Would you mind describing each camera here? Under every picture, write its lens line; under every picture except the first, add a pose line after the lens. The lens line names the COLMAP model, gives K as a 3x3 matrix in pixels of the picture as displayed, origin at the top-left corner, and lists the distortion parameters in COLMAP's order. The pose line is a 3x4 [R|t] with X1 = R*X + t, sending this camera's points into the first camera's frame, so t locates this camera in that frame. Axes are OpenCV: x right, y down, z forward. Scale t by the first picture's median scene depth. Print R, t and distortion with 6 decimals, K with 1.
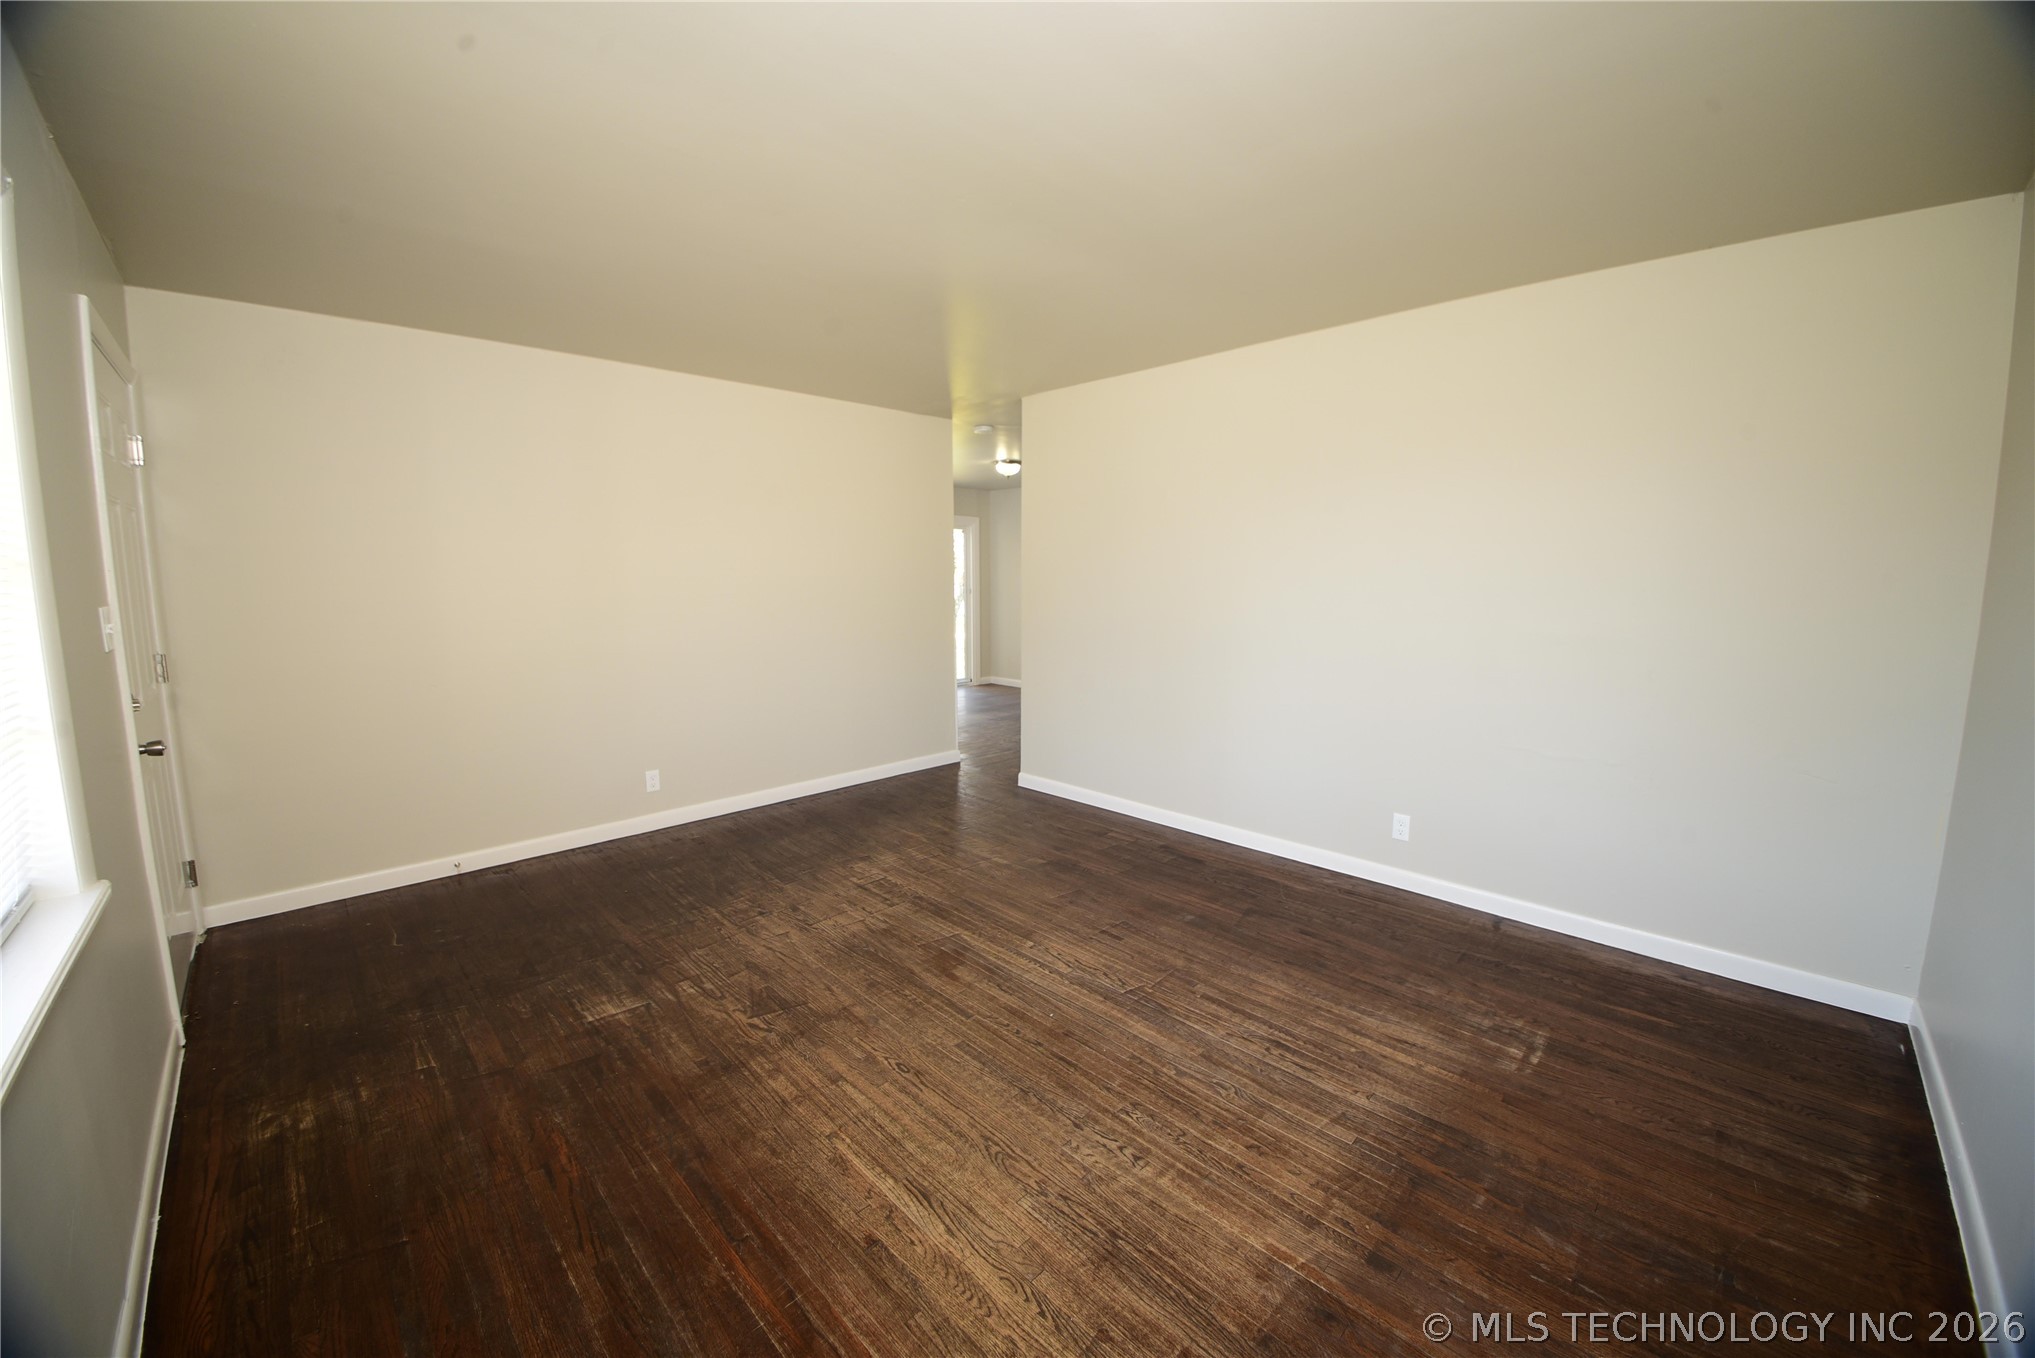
lens RADIAL K [[778.9, 0, 1018.2], [0, 778.9, 666.9], [0, 0, 1]] dist [-0.020355, -0.009781]
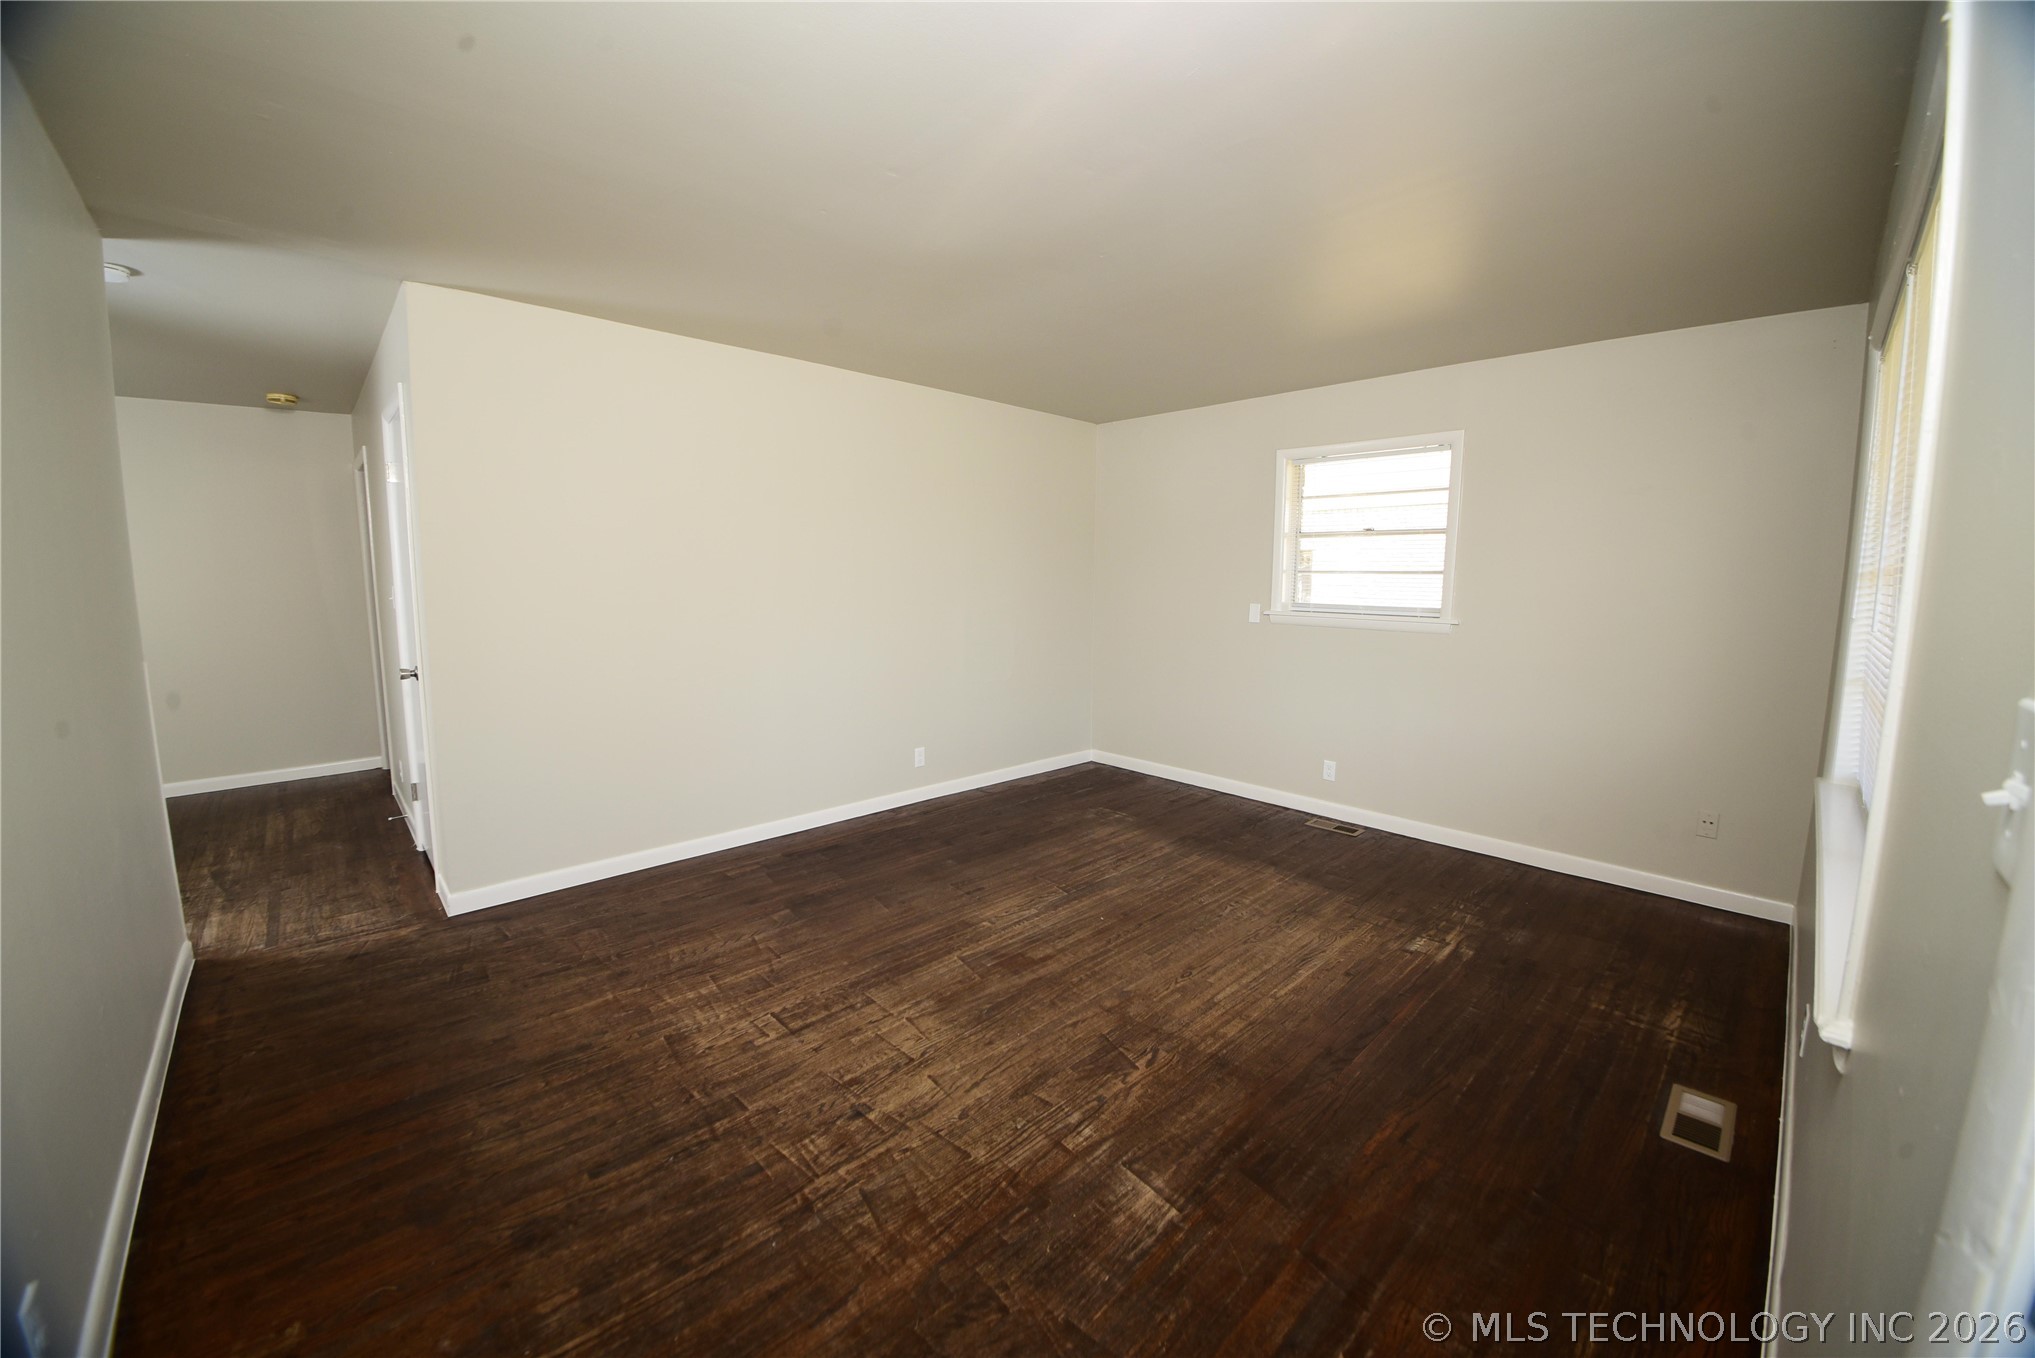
lens RADIAL K [[764.9, 0, 1030.5], [0, 764.9, 670.0], [0, 0, 1]] dist [-0.017557, -0.011956]
pose [[0.000323, -0.122978, 0.992409, -1.075266], [0.112138, 0.986154, 0.122166, -0.117605], [-0.993693, 0.111247, 0.014109, 0.970686]]
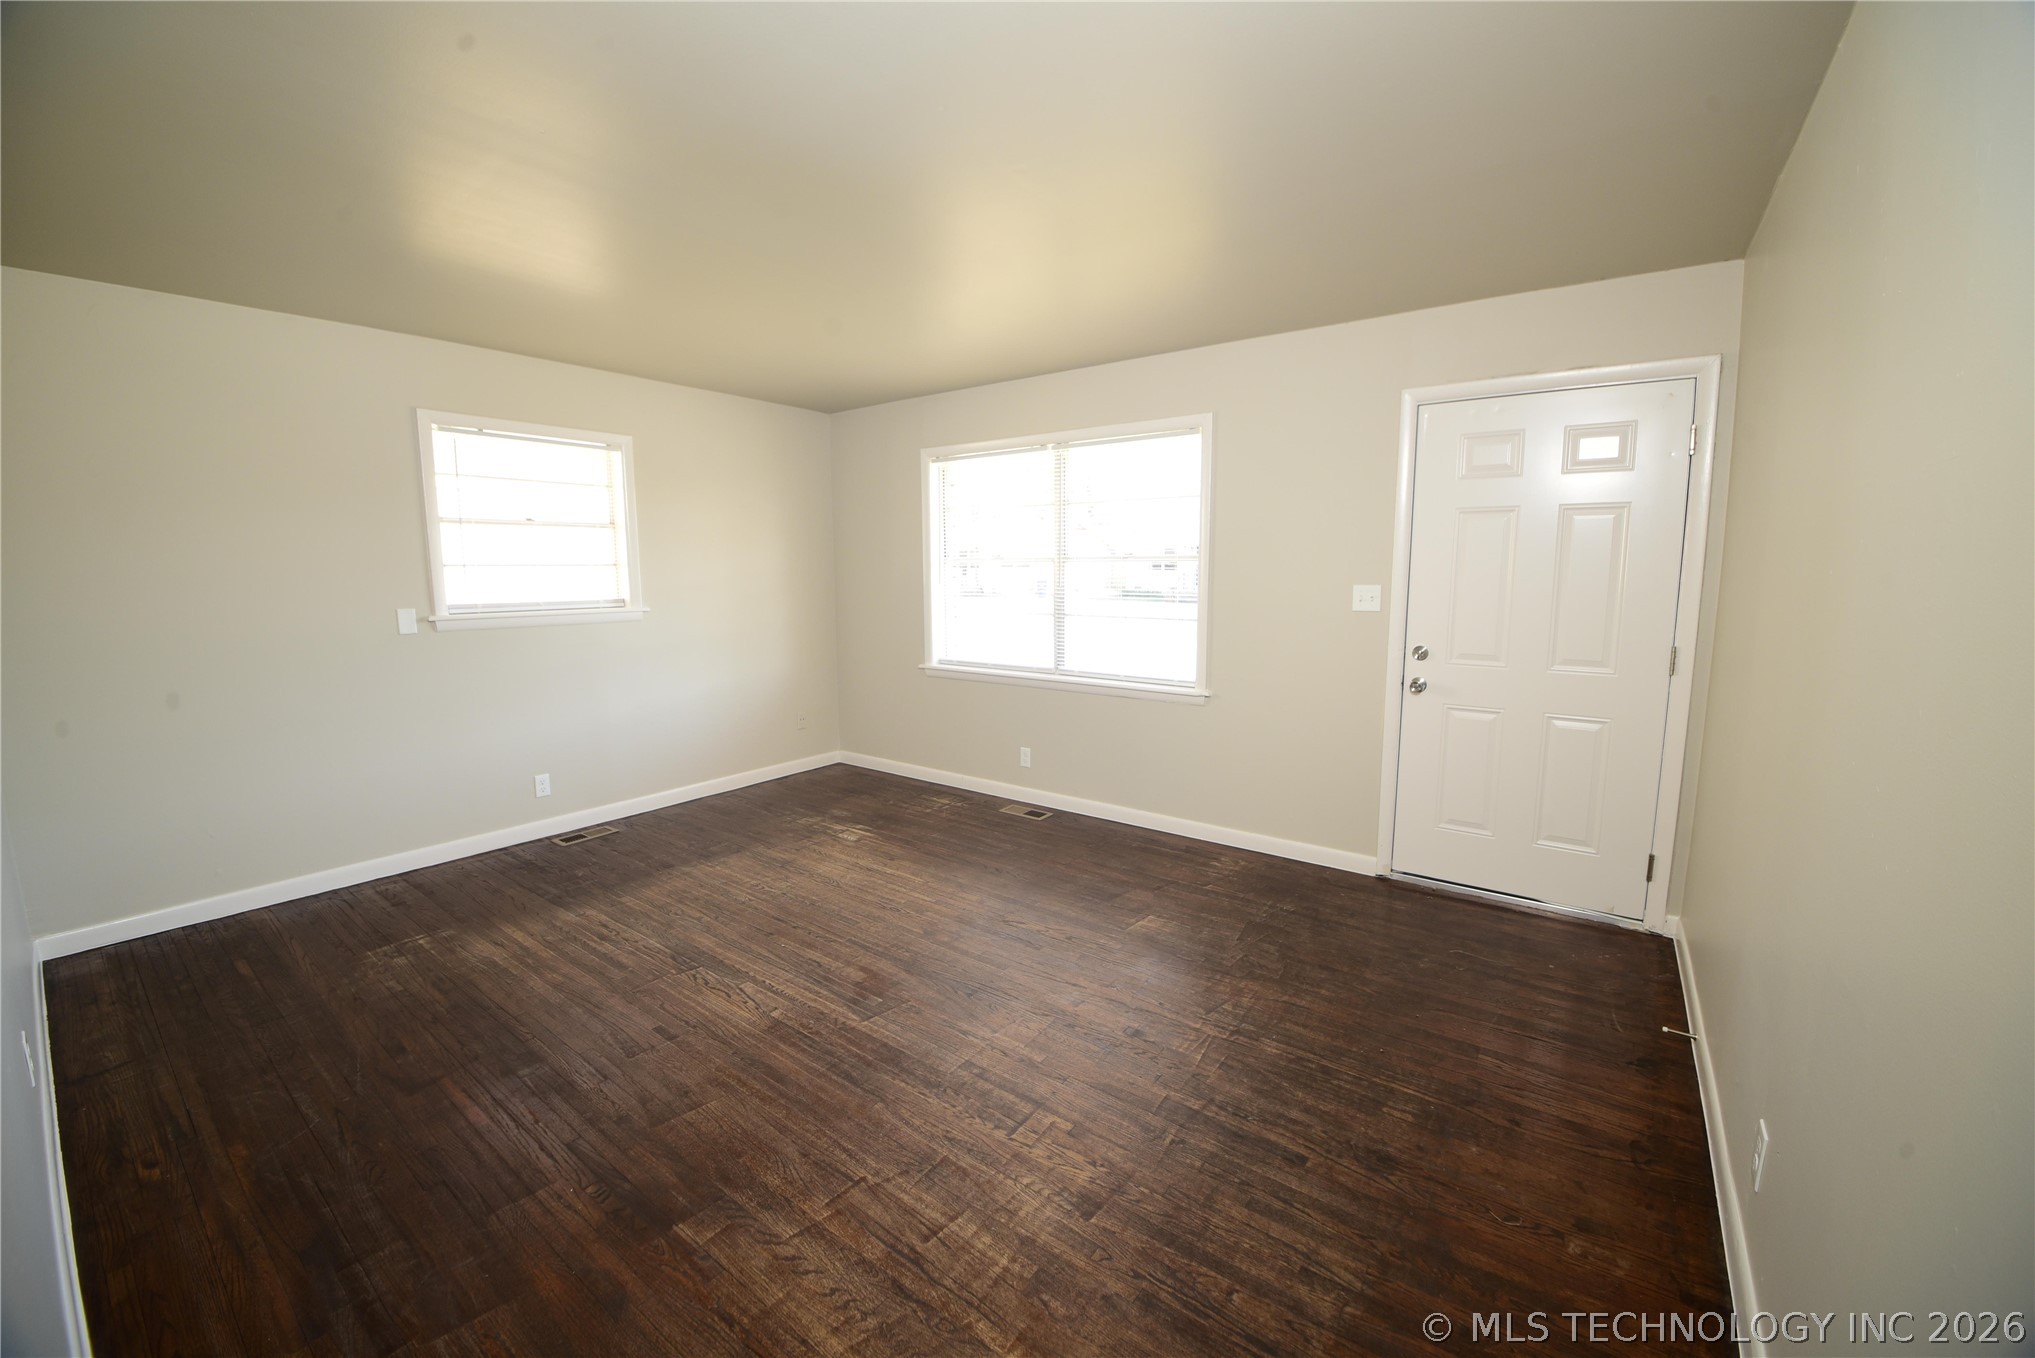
lens RADIAL K [[778.9, 0, 1018.2], [0, 778.9, 666.9], [0, 0, 1]] dist [-0.020355, -0.009781]
pose [[-0.988201, 0.024385, -0.151208, -0.138852], [-0.013460, 0.969598, 0.244331, -0.233961], [0.152569, 0.243484, -0.957830, 1.916228]]
